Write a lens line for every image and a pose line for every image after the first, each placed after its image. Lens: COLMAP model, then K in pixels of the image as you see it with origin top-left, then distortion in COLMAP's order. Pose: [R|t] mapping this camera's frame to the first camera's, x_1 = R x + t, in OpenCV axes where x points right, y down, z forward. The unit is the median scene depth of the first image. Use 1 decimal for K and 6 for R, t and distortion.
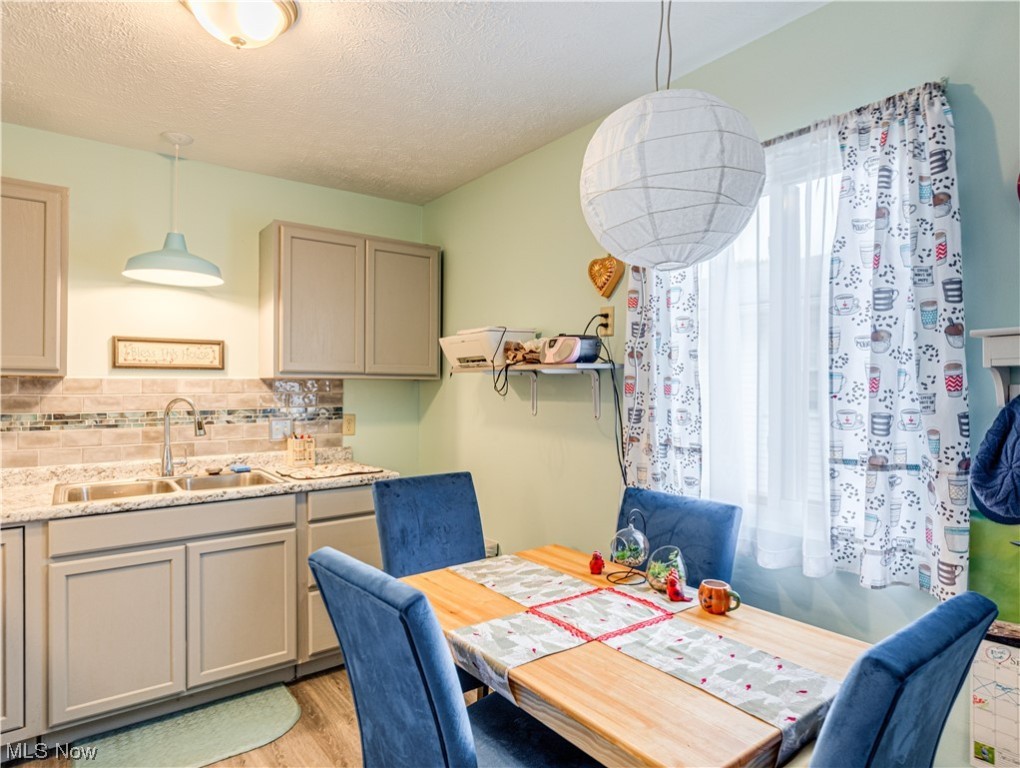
lens RADIAL K [[601.3, 0, 510.0], [0, 601.3, 384.0], [0, 0, 1]] dist [0.023697, -0.000326]
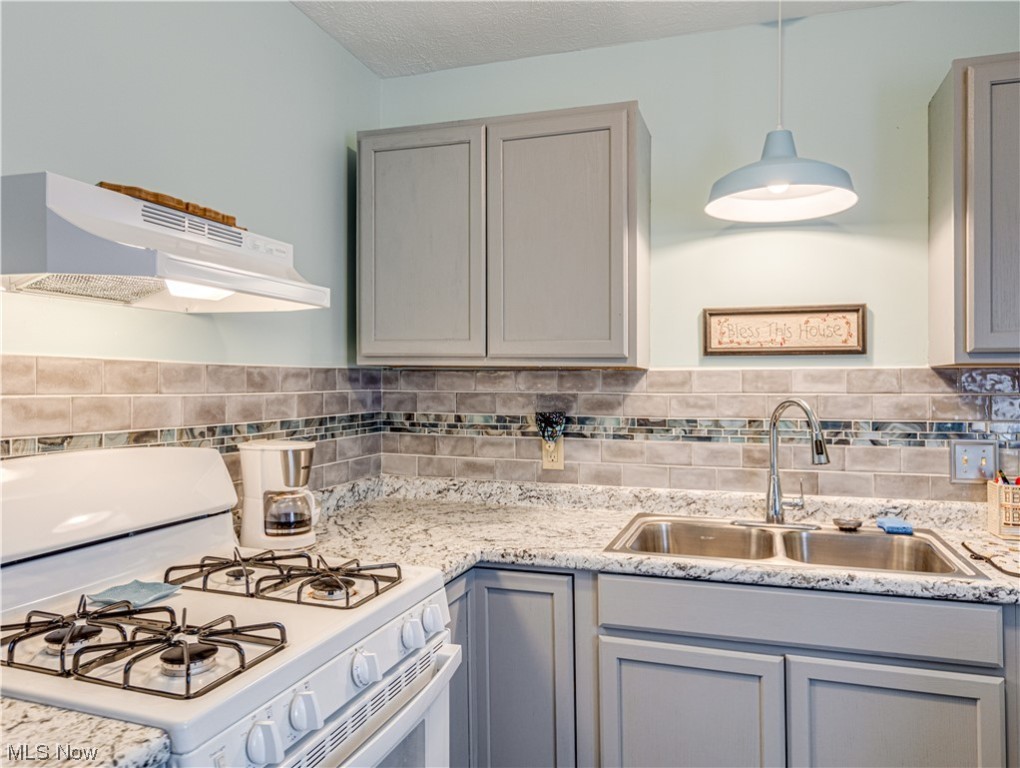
lens RADIAL K [[708.7, 0, 511.9], [0, 708.7, 379.6], [0, 0, 1]] dist [0.001602, -0.004403]
pose [[0.574549, -0.007215, -0.818439, -0.116141], [0.000765, 0.999965, -0.008278, 0.008062], [0.818470, 0.004130, 0.574534, 0.352193]]
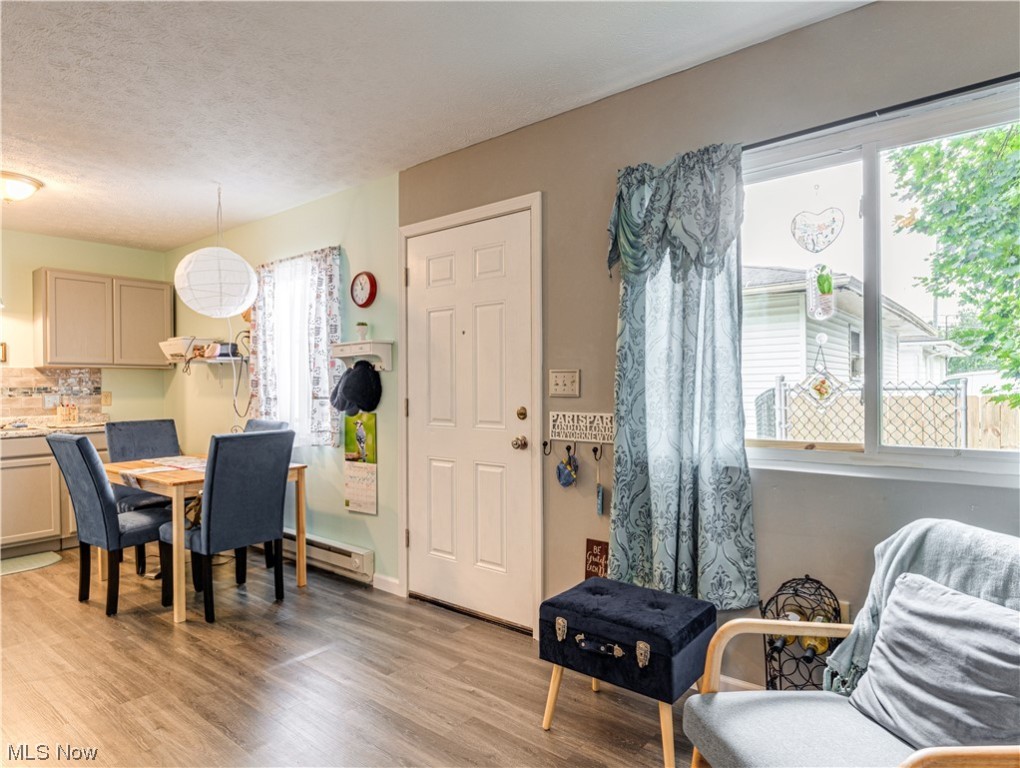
lens RADIAL K [[583.0, 0, 514.1], [0, 583.0, 385.0], [0, 0, 1]] dist [0.001934, 0.001171]
pose [[0.965345, -0.010539, 0.260762, 0.424377], [0.008848, 0.999932, 0.007659, 0.039780], [-0.260825, -0.005086, 0.965373, -0.849461]]
